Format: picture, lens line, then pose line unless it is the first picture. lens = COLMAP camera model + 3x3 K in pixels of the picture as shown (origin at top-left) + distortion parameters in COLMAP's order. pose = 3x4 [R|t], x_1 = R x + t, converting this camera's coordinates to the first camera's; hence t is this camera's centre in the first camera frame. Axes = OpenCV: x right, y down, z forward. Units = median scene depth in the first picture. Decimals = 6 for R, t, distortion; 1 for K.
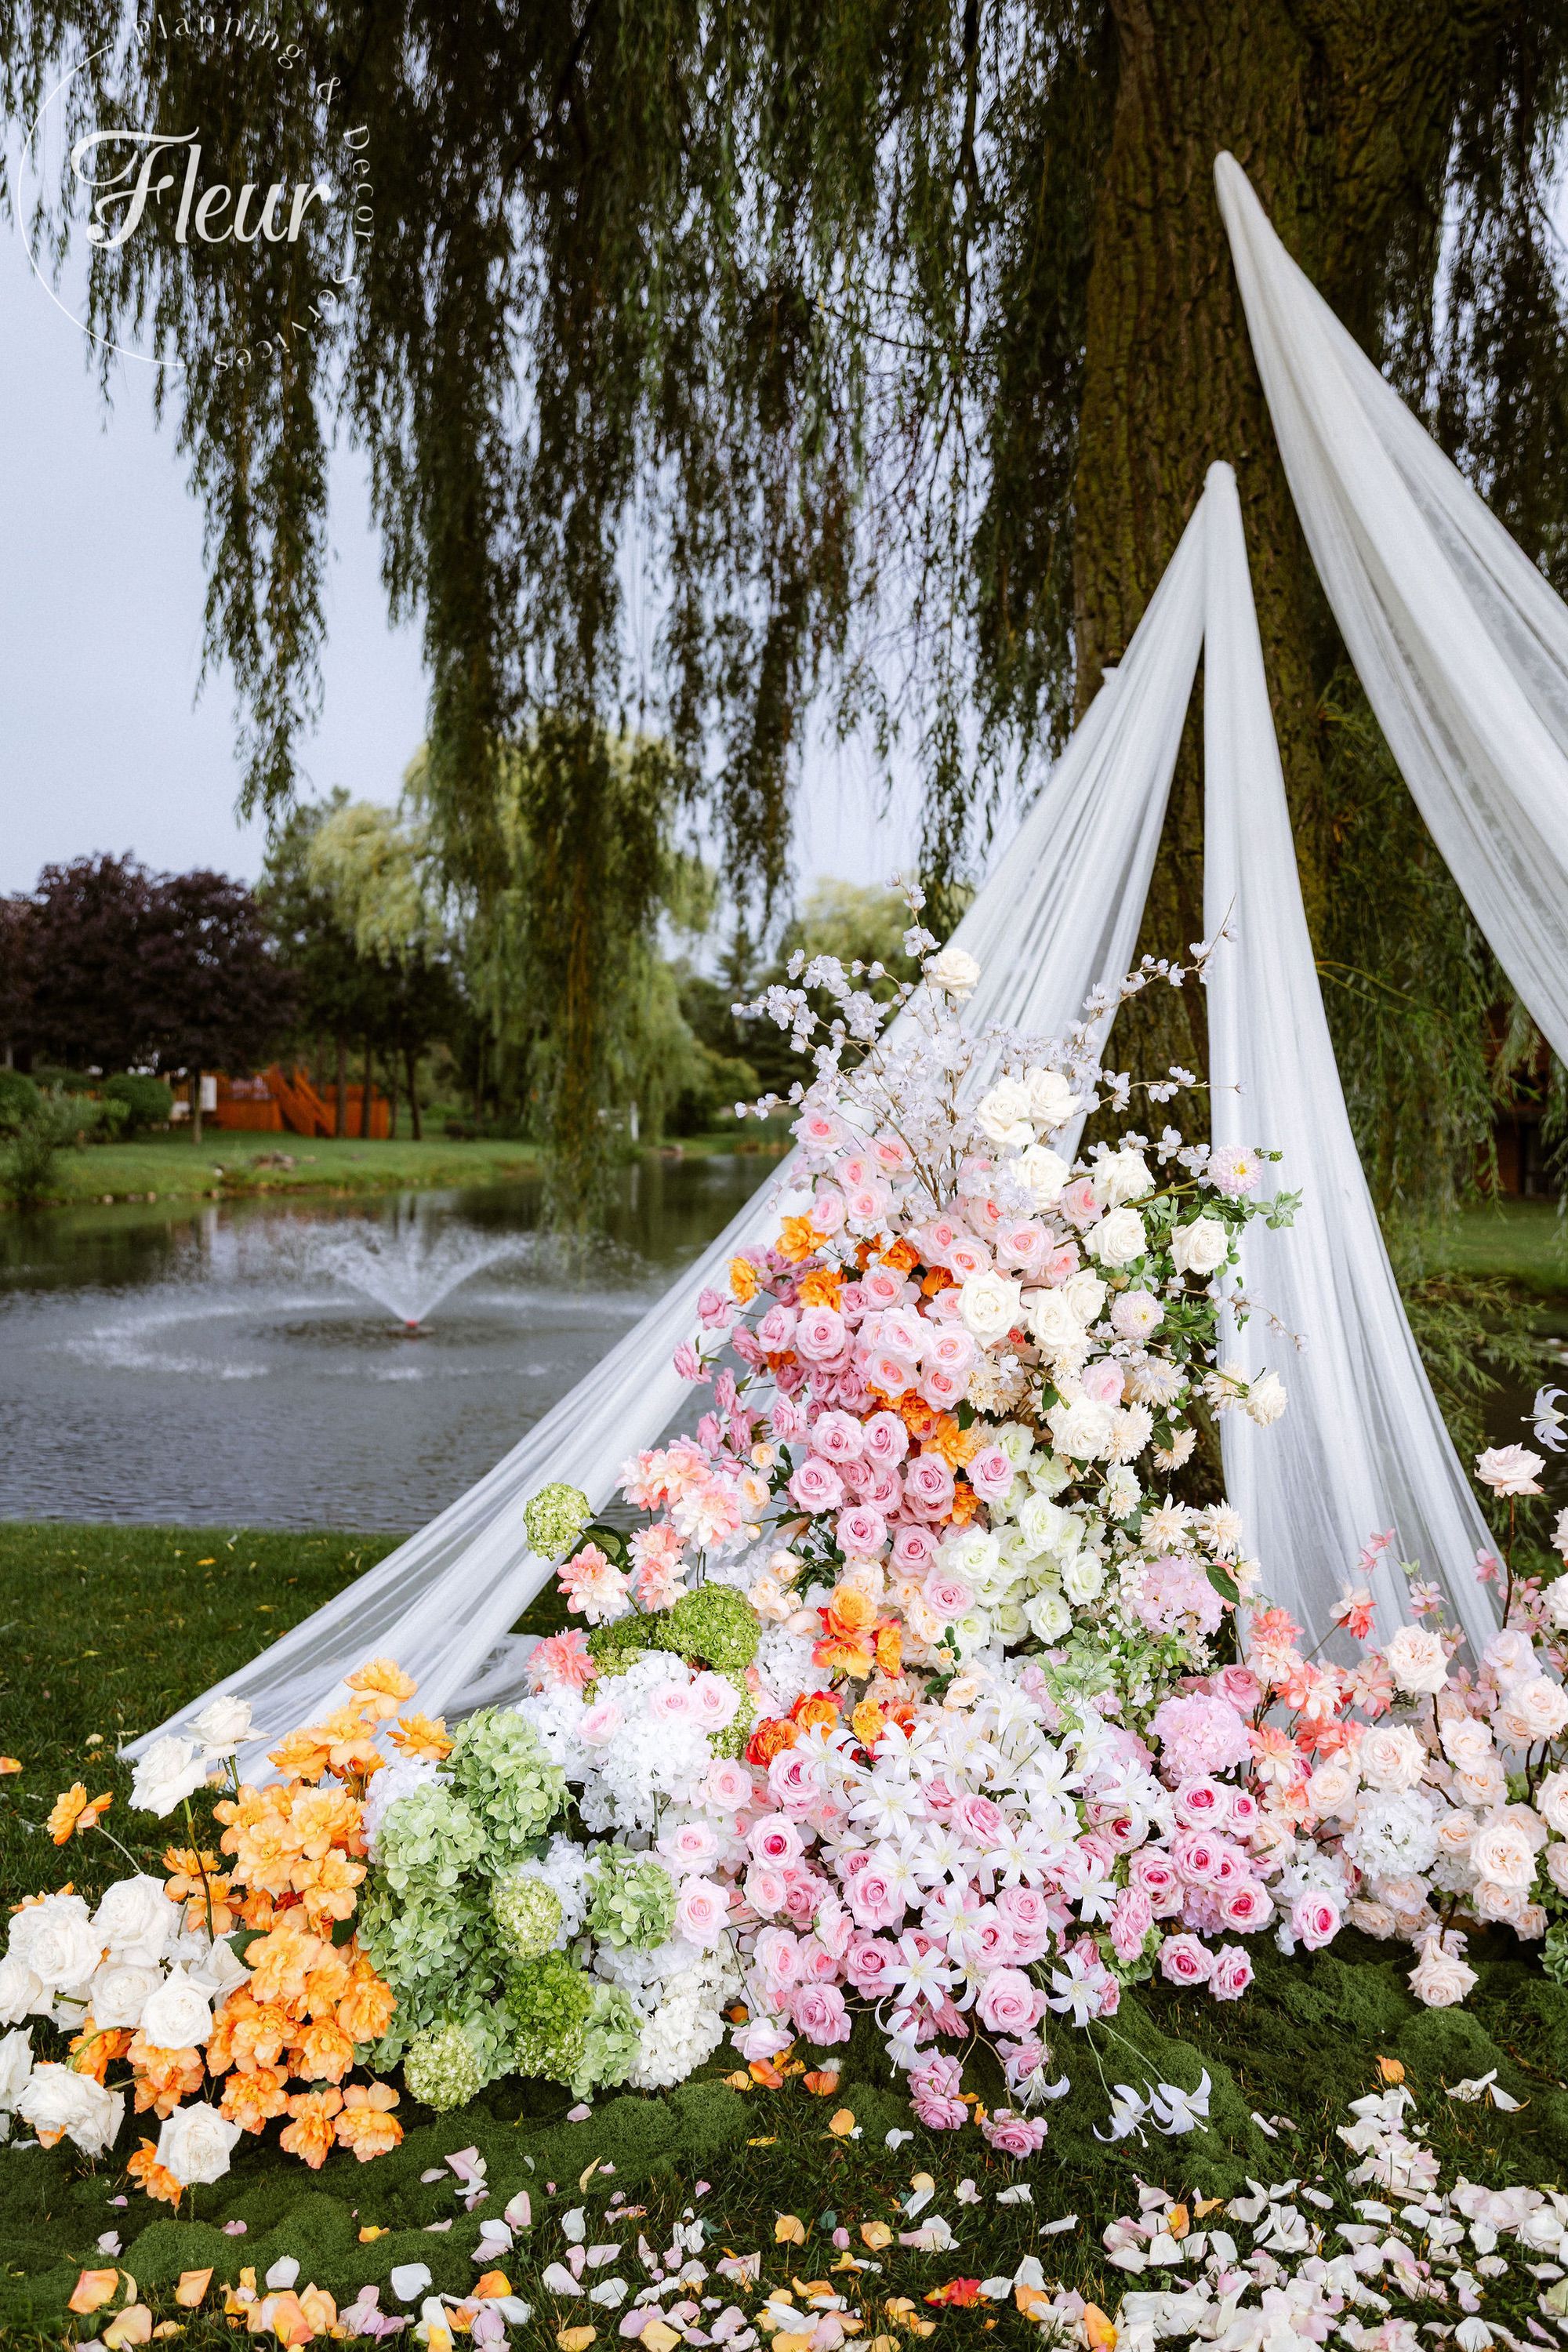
lens RADIAL K [[1864.9, 0, 784.9], [0, 1864.9, 1179.0], [0, 0, 1]] dist [-0.001026, -0.000829]
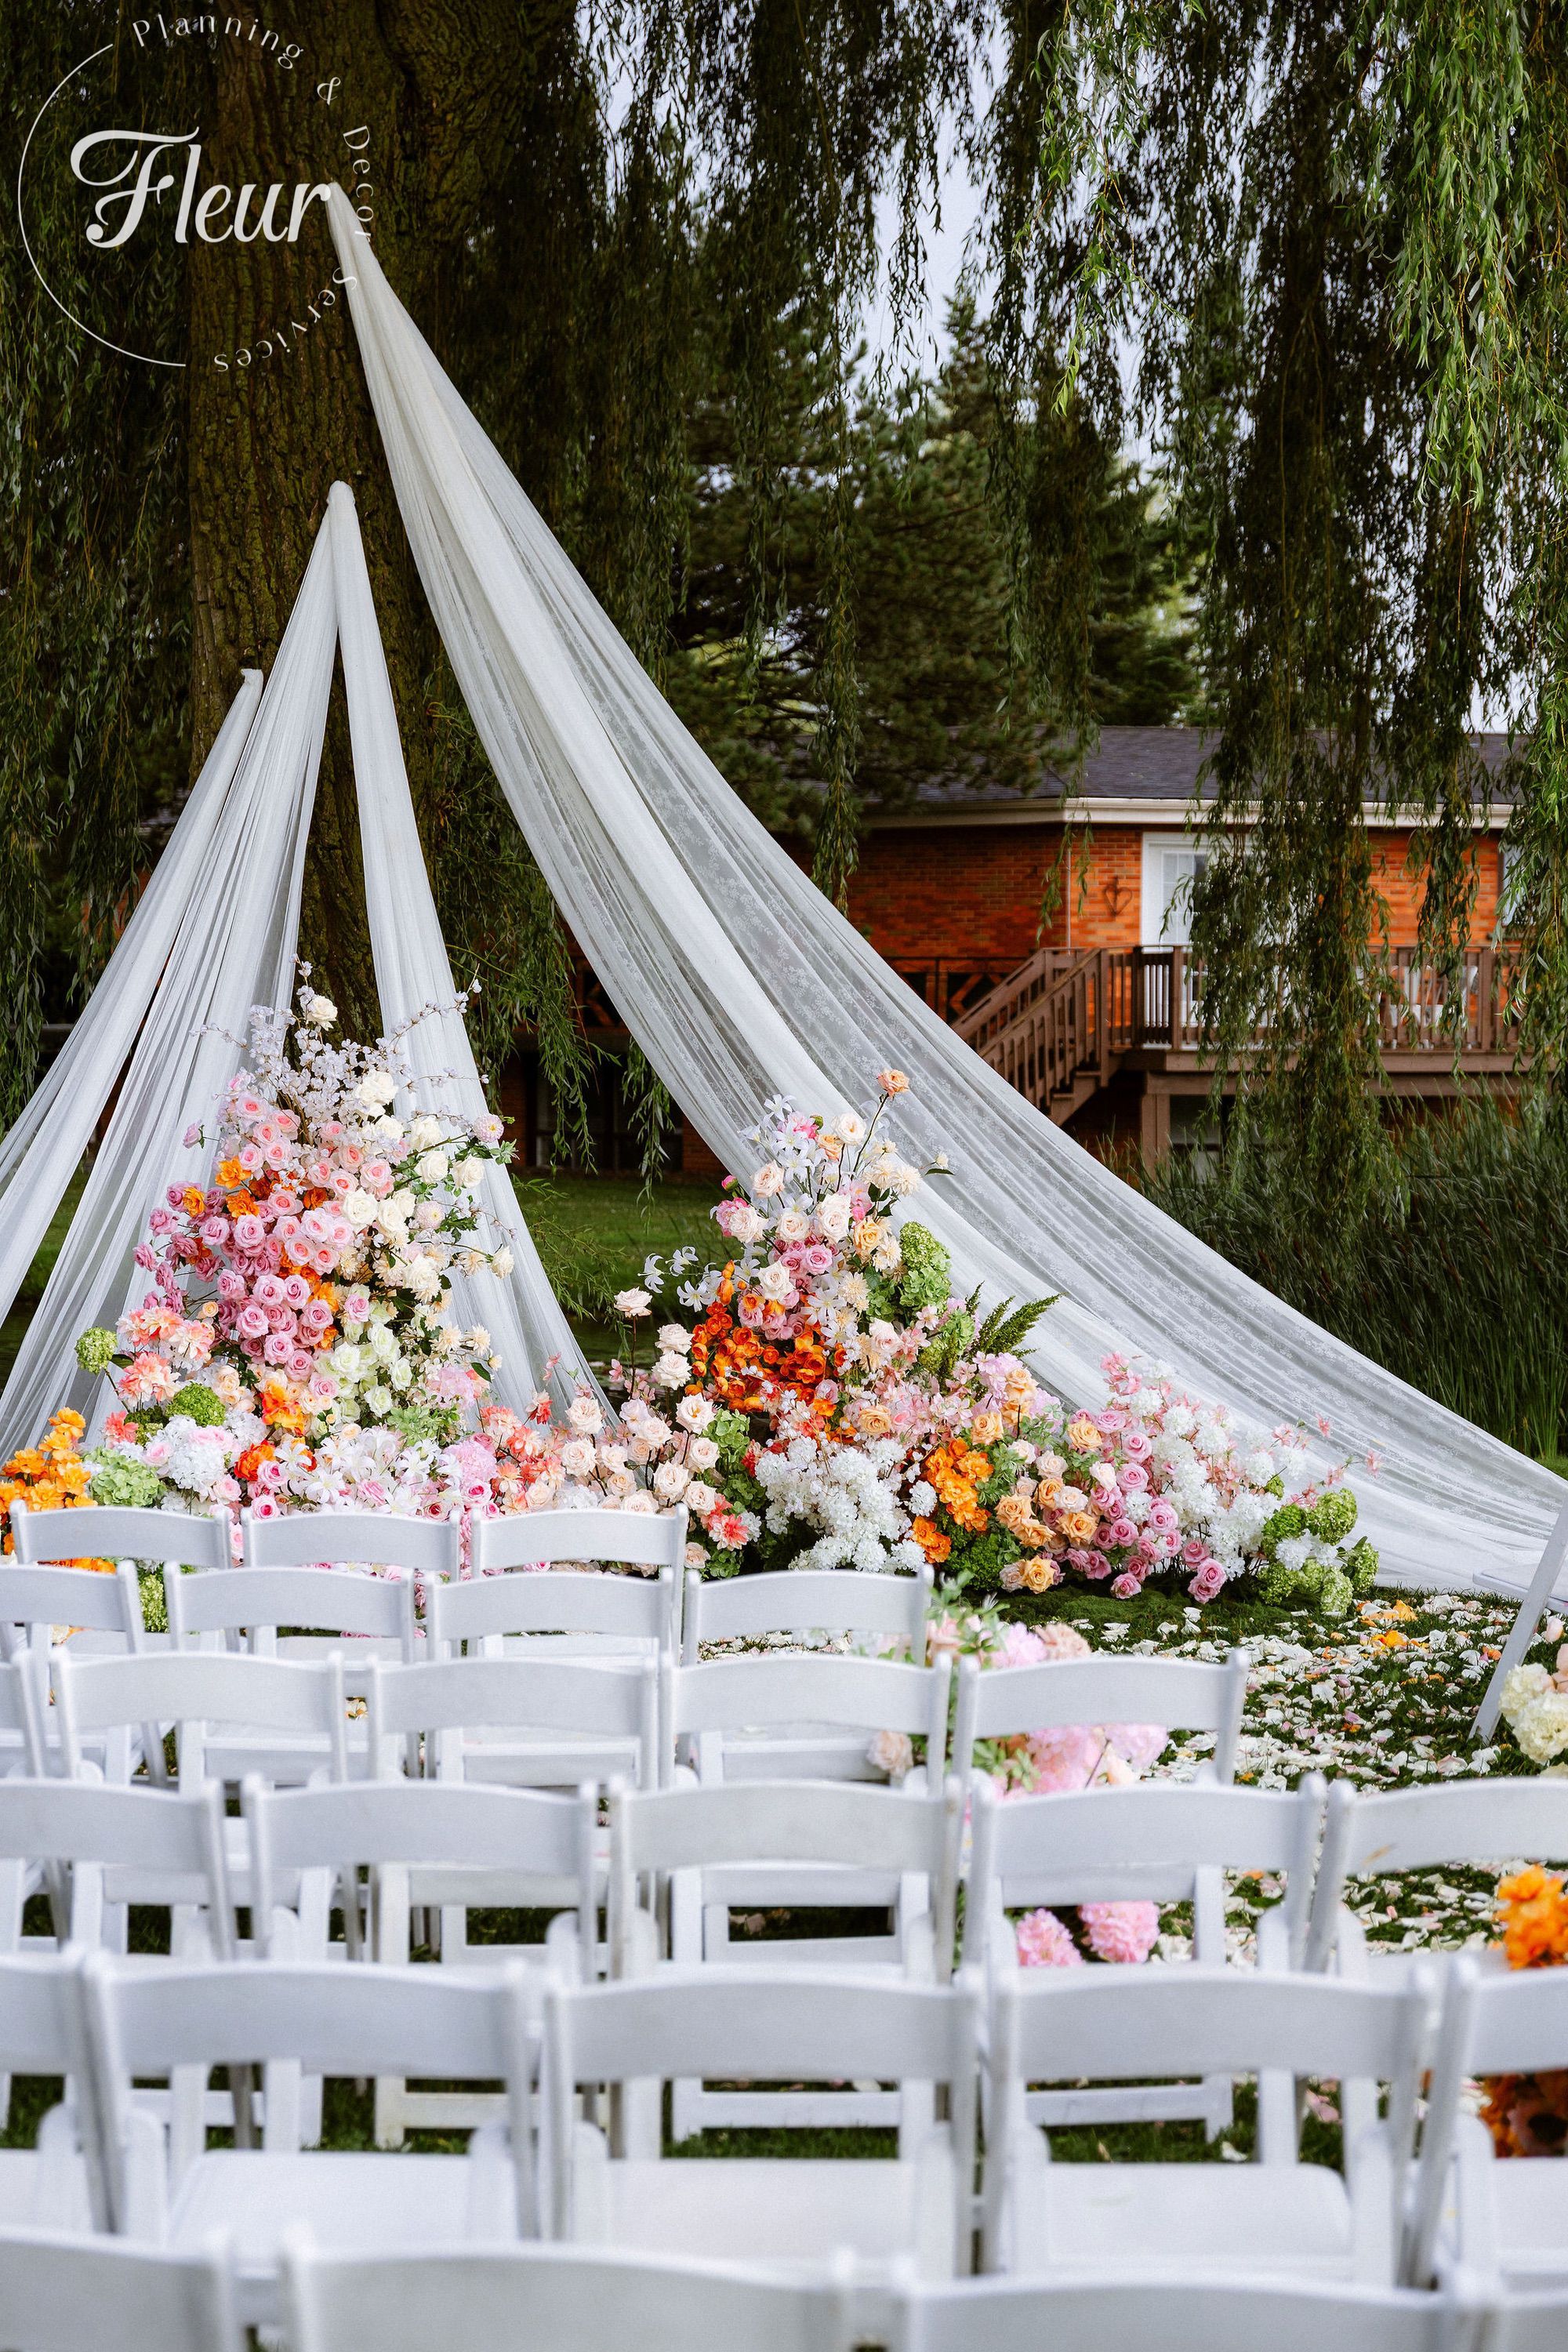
lens RADIAL K [[3921.0, 0, 777.9], [0, 3921.0, 1206.9], [0, 0, 1]] dist [-0.005177, -0.040647]
pose [[0.900171, -0.021674, 0.434997, -0.331846], [0.016077, 0.999734, 0.016544, 0.003877], [-0.435239, -0.007899, 0.900280, -0.720825]]
